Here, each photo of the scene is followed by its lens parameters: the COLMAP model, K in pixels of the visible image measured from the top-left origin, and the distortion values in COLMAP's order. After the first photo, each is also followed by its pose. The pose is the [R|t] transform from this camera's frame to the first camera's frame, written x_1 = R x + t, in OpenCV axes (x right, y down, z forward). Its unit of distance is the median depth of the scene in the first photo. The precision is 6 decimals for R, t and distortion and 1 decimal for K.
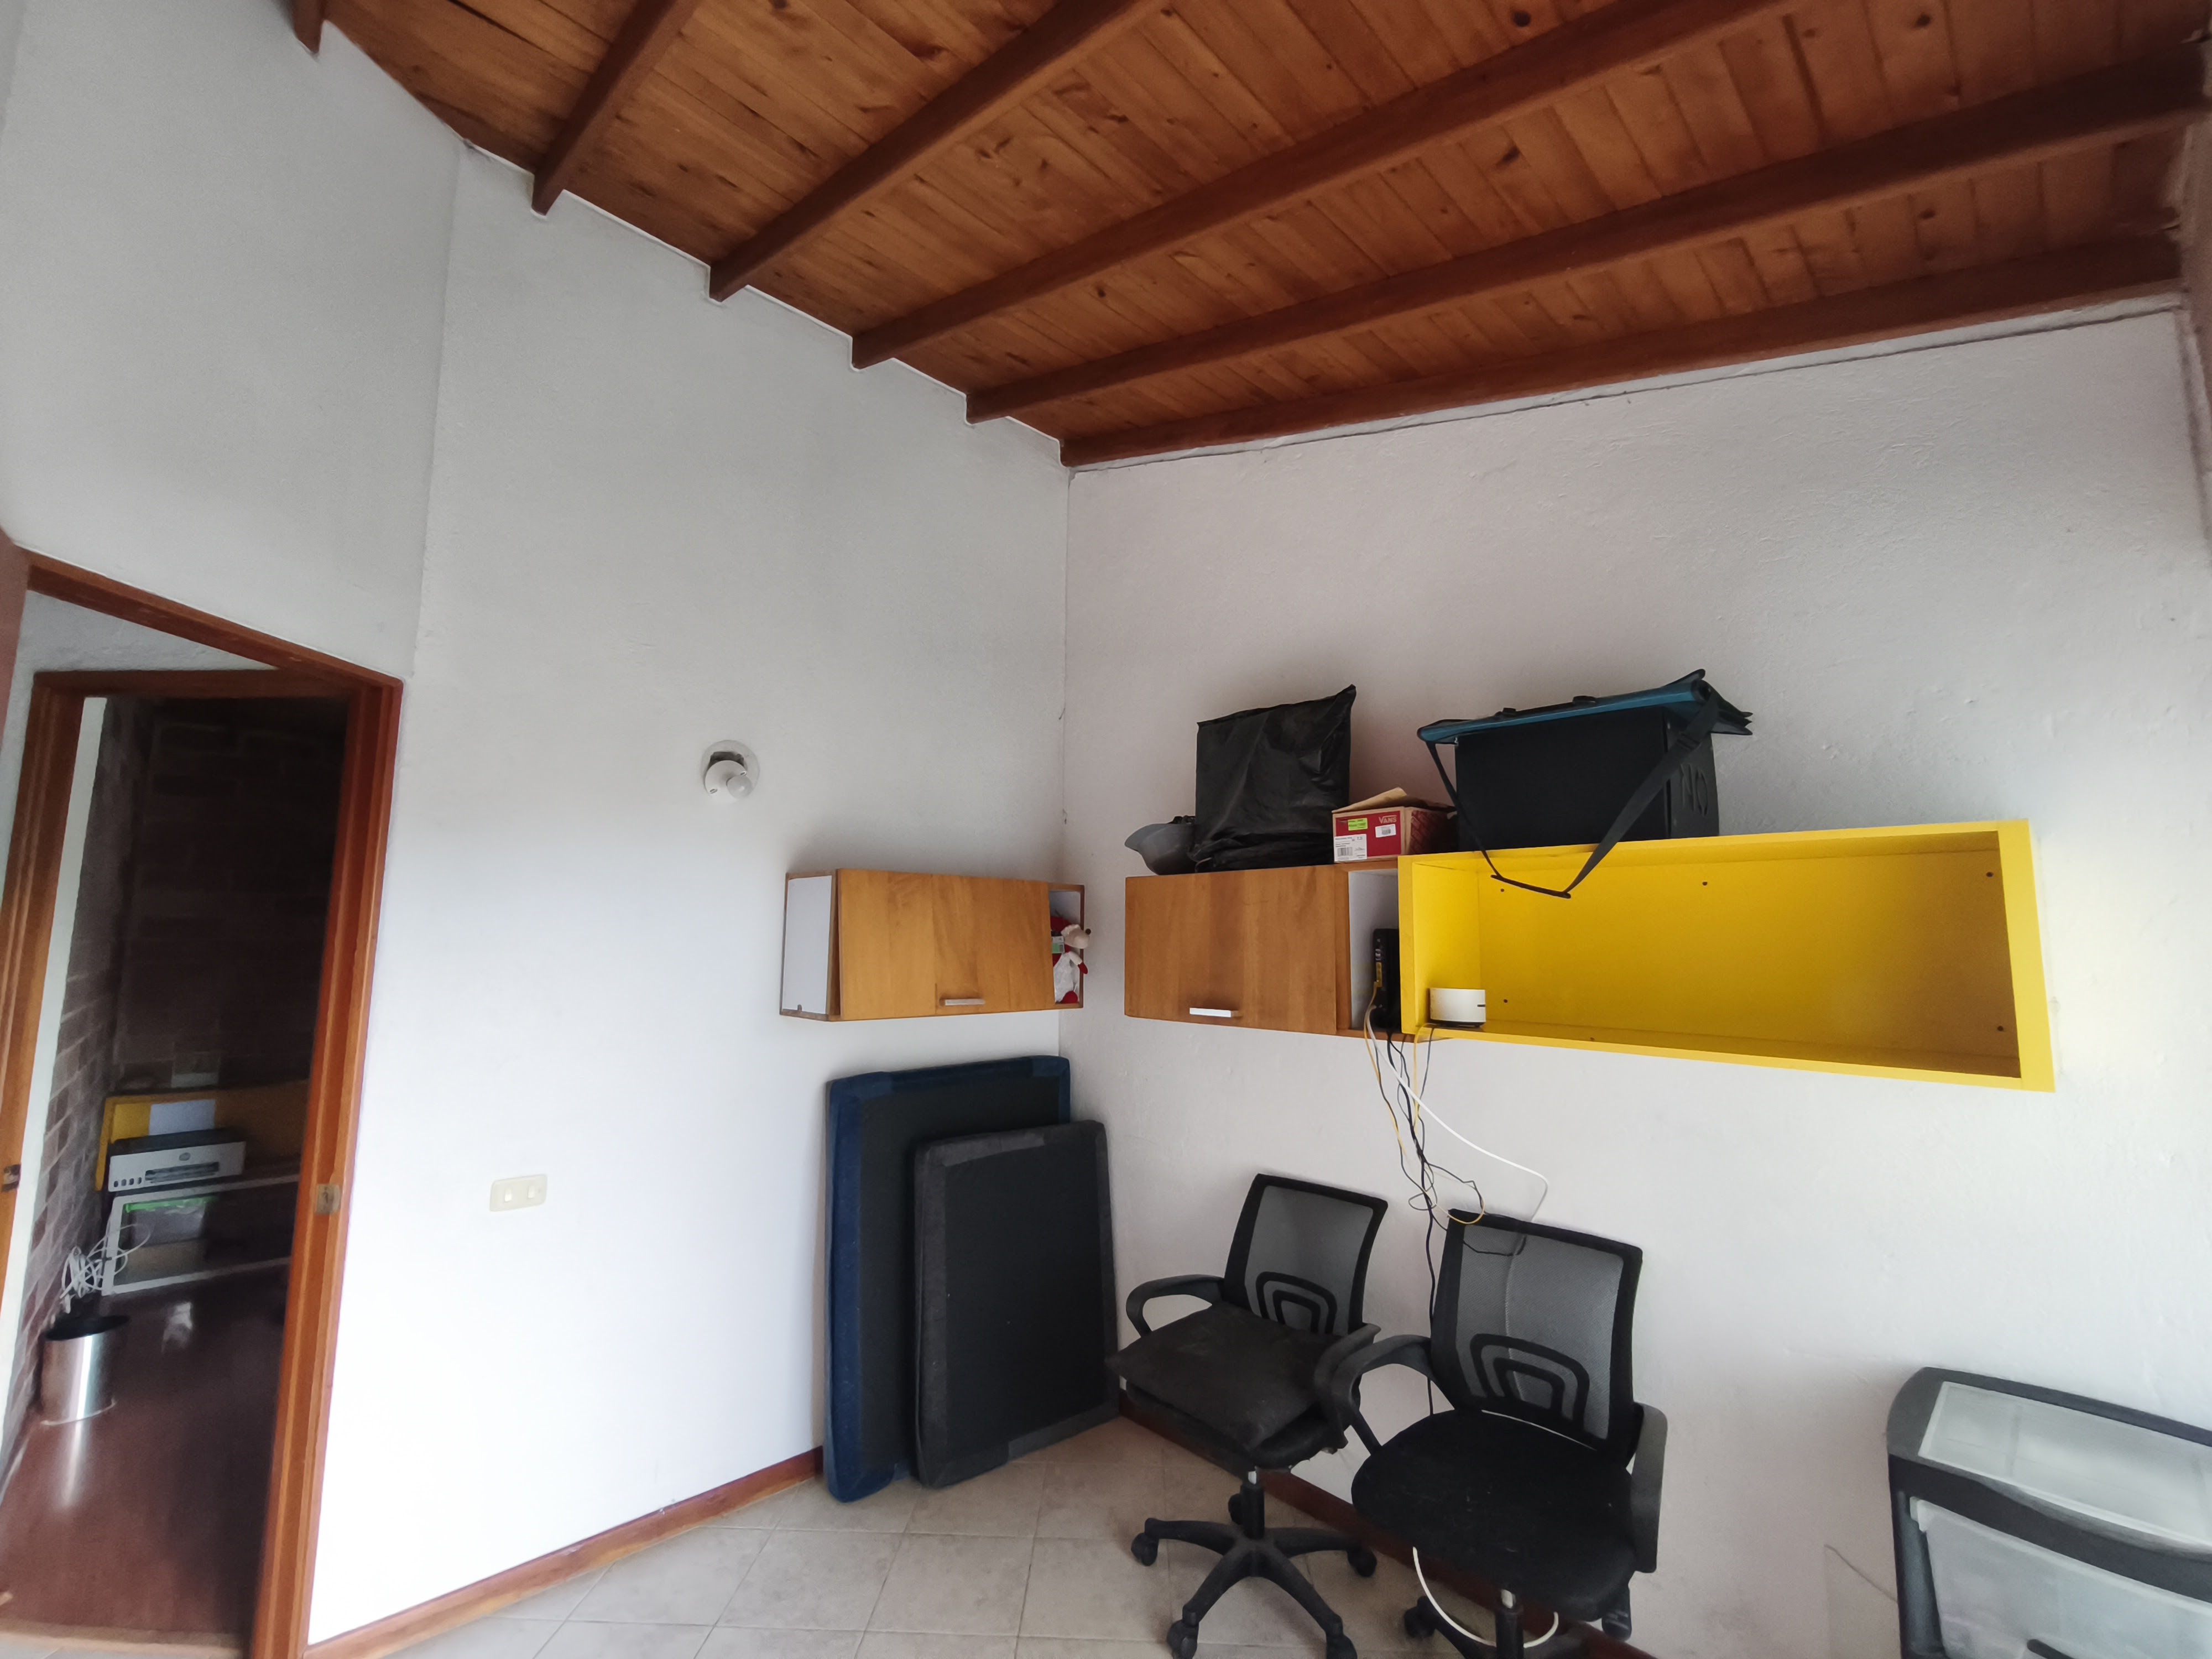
lens RADIAL K [[914.5, 0, 1097.9], [0, 914.5, 834.1], [0, 0, 1]] dist [0.000707, 0.000779]
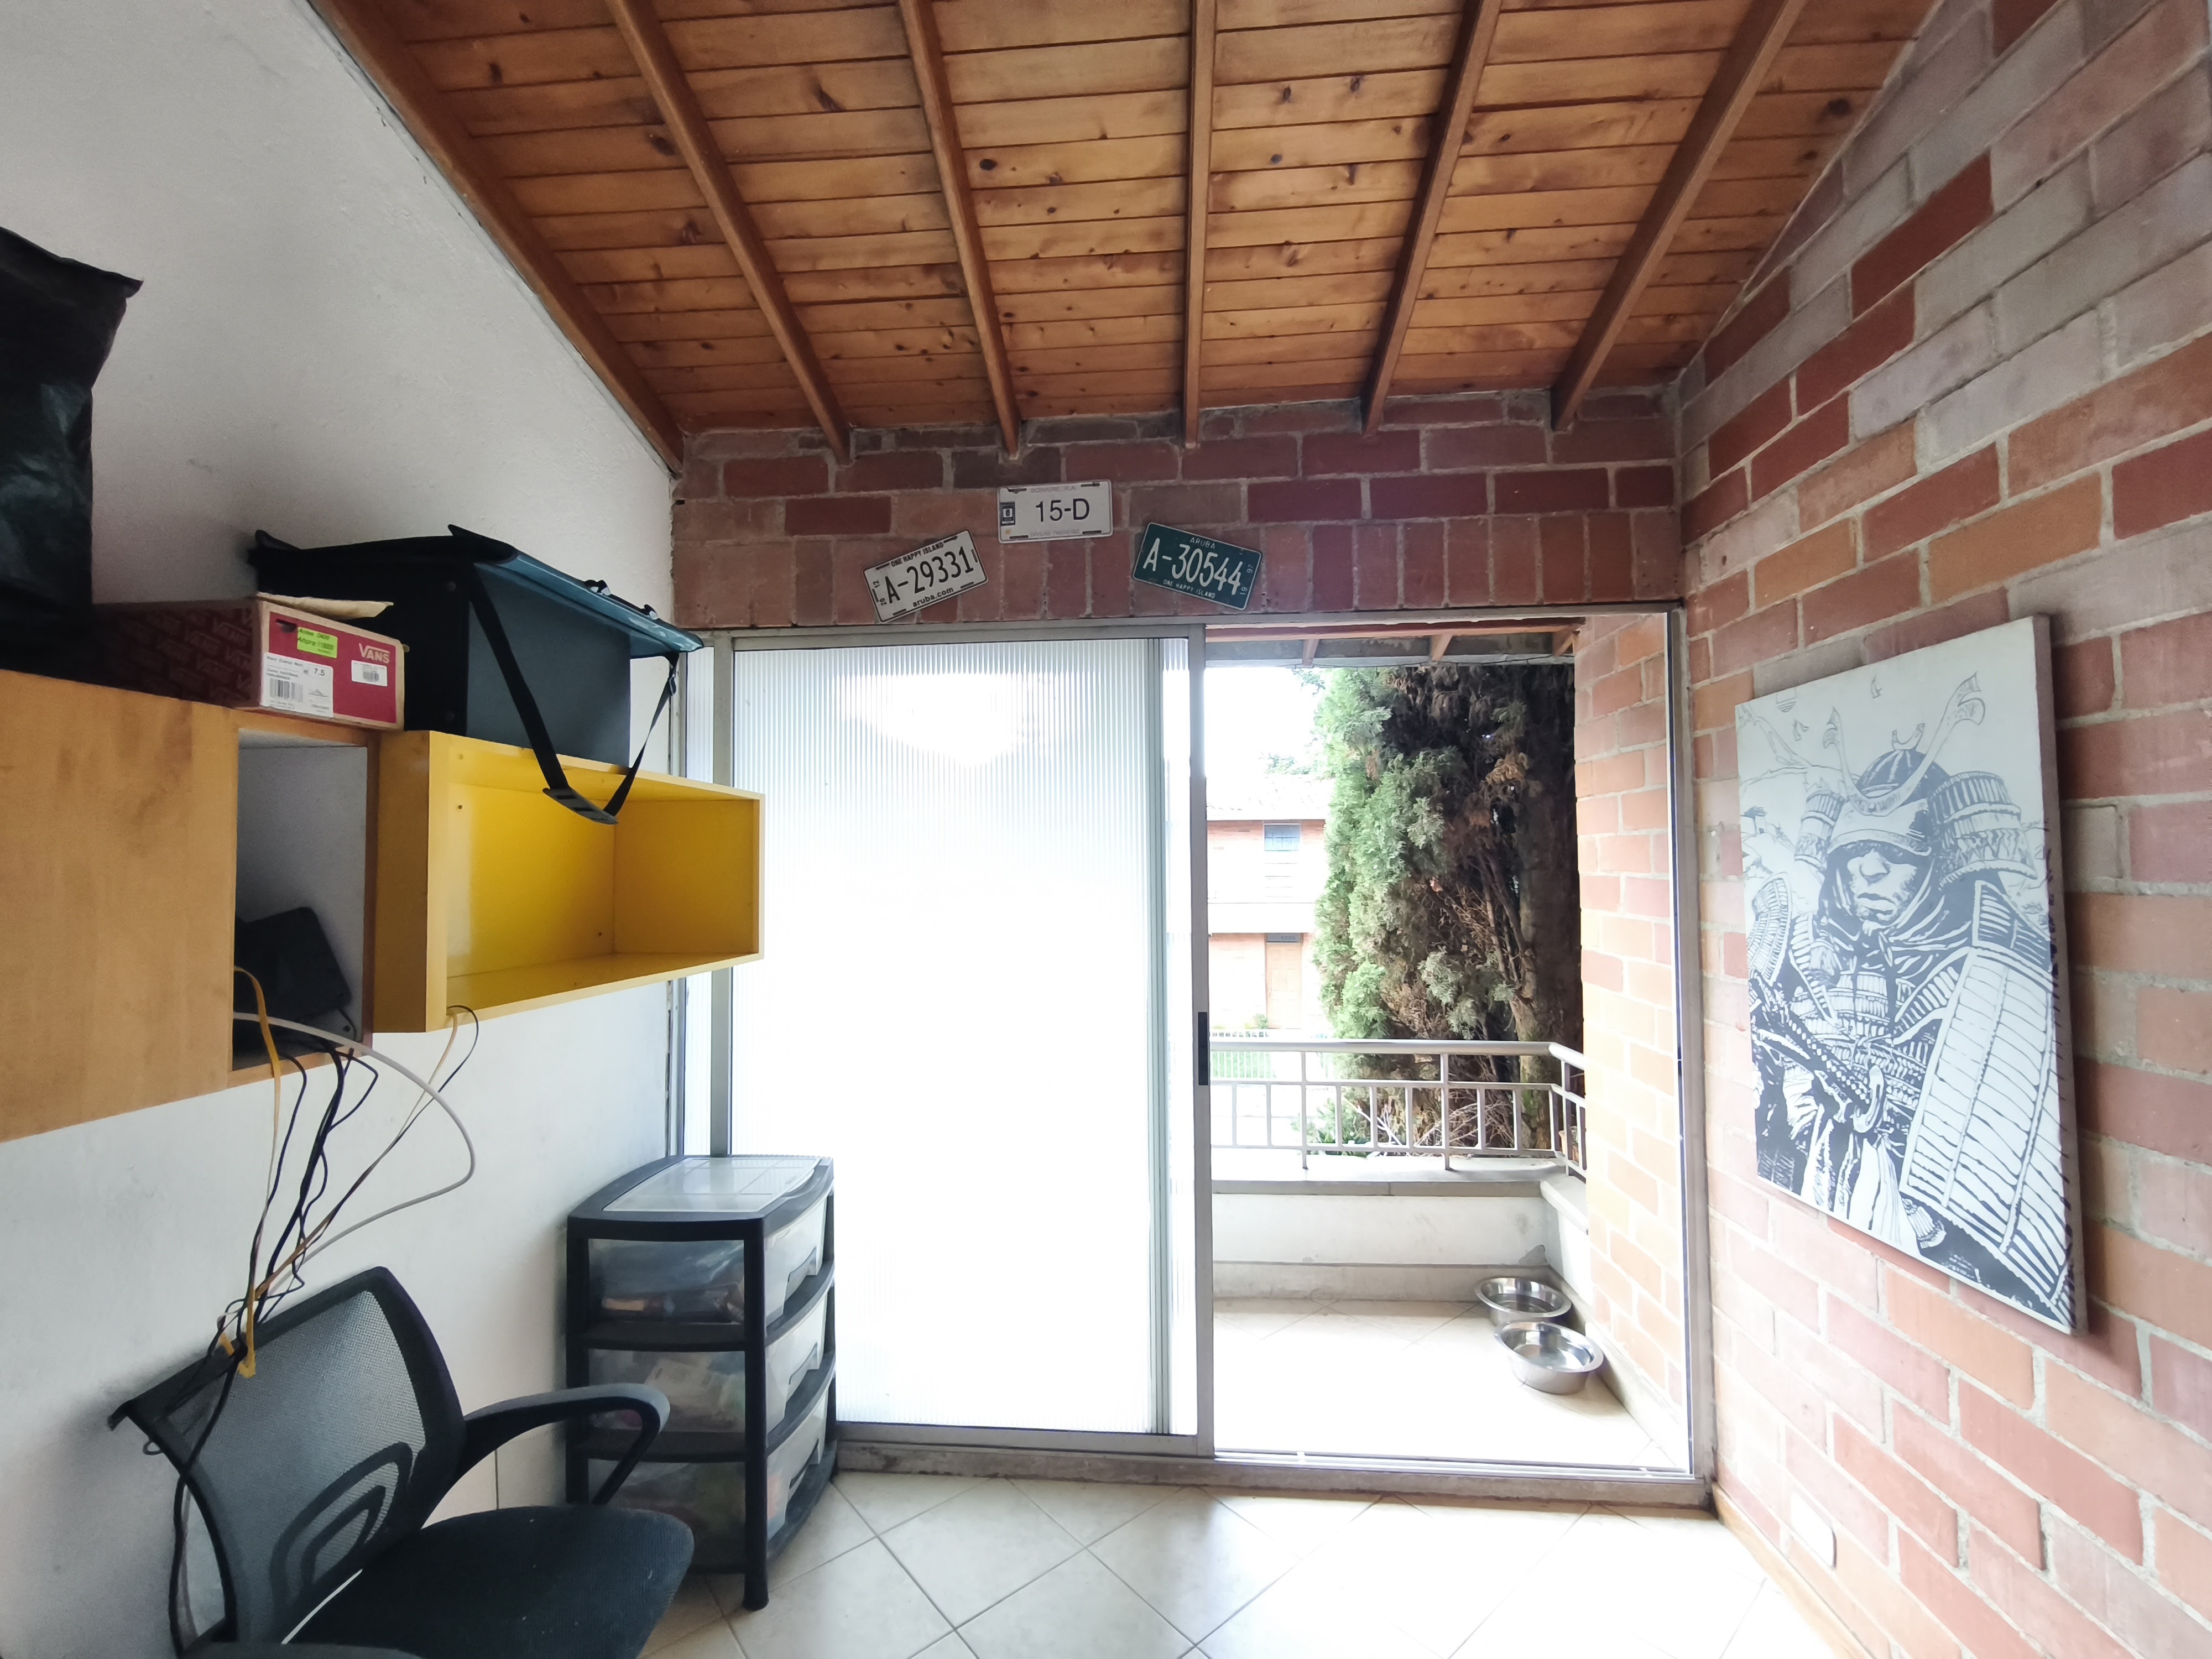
lens RADIAL K [[914.5, 0, 1097.9], [0, 914.5, 834.1], [0, 0, 1]] dist [0.000707, 0.000779]
pose [[-0.673690, 0.024859, 0.738595, -0.359430], [-0.076114, 0.991785, -0.102806, 0.109364], [-0.735084, -0.125477, -0.666264, 0.995909]]
